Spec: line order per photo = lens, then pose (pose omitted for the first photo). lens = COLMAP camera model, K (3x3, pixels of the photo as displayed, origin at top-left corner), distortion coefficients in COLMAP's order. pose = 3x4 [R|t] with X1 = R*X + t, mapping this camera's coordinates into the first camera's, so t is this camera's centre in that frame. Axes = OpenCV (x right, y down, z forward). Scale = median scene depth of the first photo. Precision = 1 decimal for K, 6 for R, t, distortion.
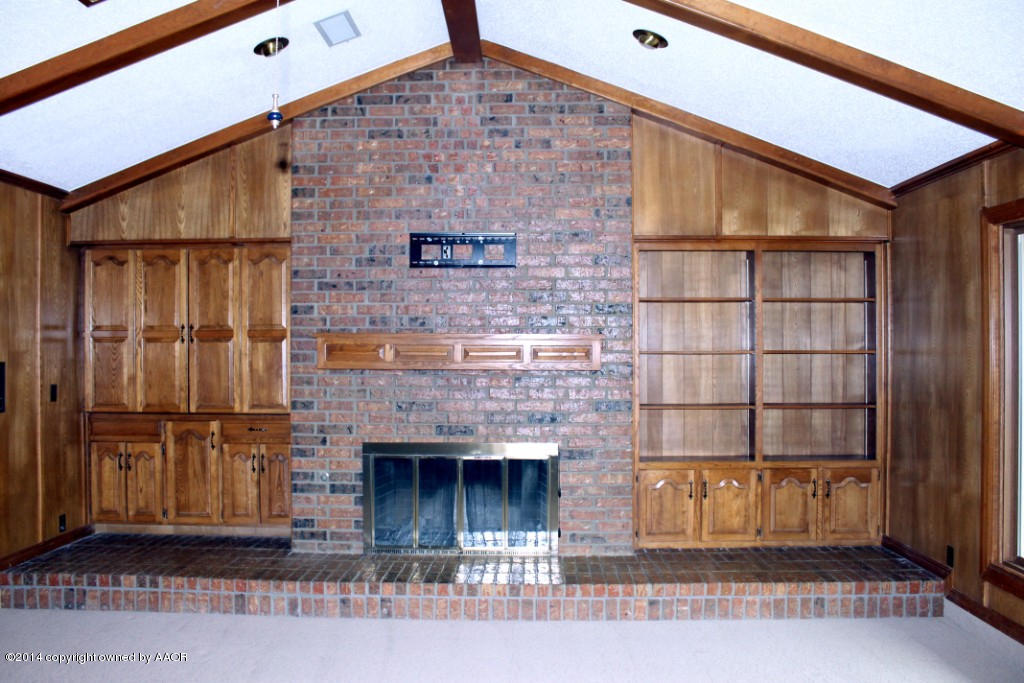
lens RADIAL K [[857.9, 0, 508.1], [0, 857.9, 342.4], [0, 0, 1]] dist [-0.152212, 0.122819]
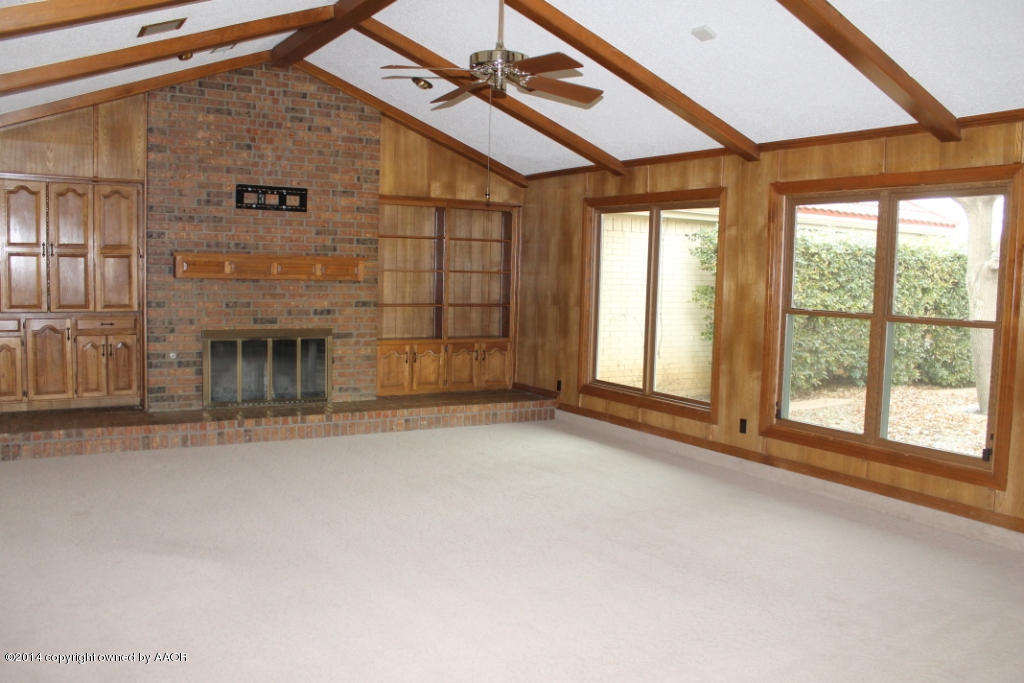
lens RADIAL K [[857.9, 0, 515.5], [0, 857.9, 343.8], [0, 0, 1]] dist [-0.152212, 0.122819]
pose [[0.841717, -0.024774, 0.539350, -0.486368], [-0.028894, 0.995448, 0.090816, -0.002851], [-0.539145, -0.092025, 0.837170, -0.454913]]
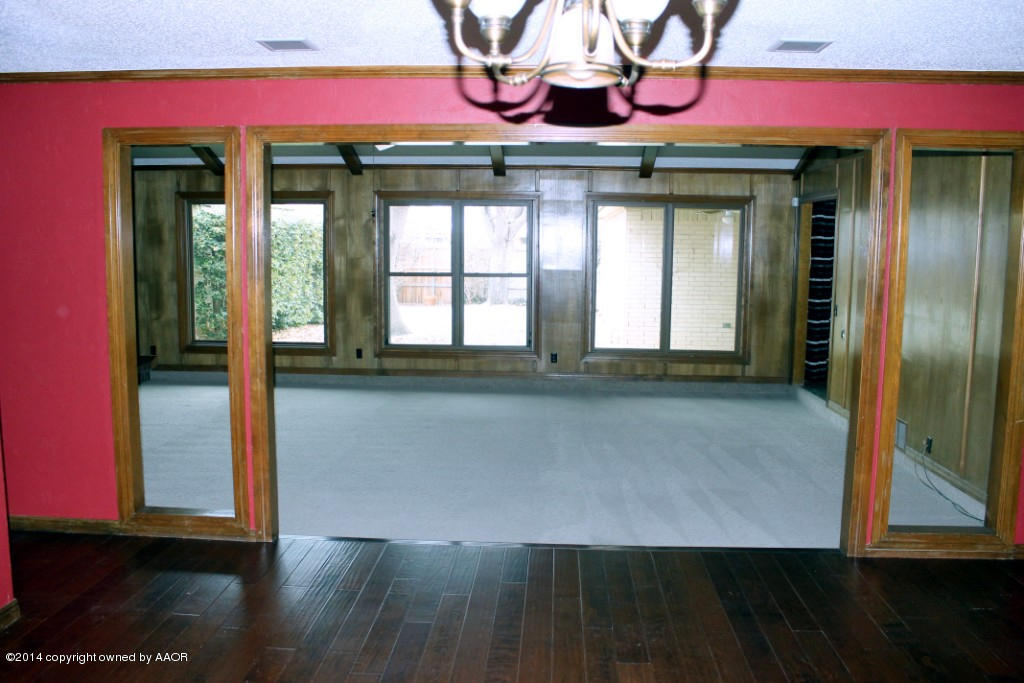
lens RADIAL K [[857.9, 0, 512.8], [0, 857.9, 341.7], [0, 0, 1]] dist [-0.152212, 0.122819]
pose [[0.033130, -0.120603, 0.992148, -1.359430], [-0.013876, 0.992542, 0.121114, -0.034677], [-0.999355, -0.017779, 0.031210, -0.001658]]
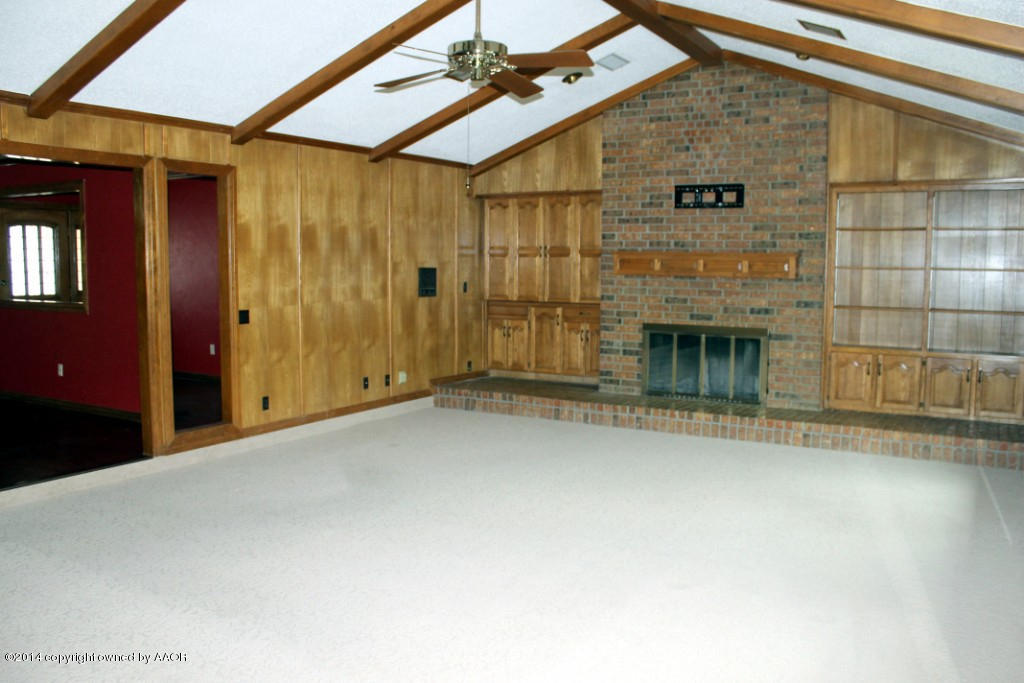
lens RADIAL K [[857.9, 0, 528.3], [0, 857.9, 343.2], [0, 0, 1]] dist [-0.152212, 0.122819]
pose [[0.879243, 0.052182, -0.473507, 0.379883], [-0.008060, 0.995470, 0.094736, 0.009104], [0.476306, -0.079480, 0.875680, -0.452492]]
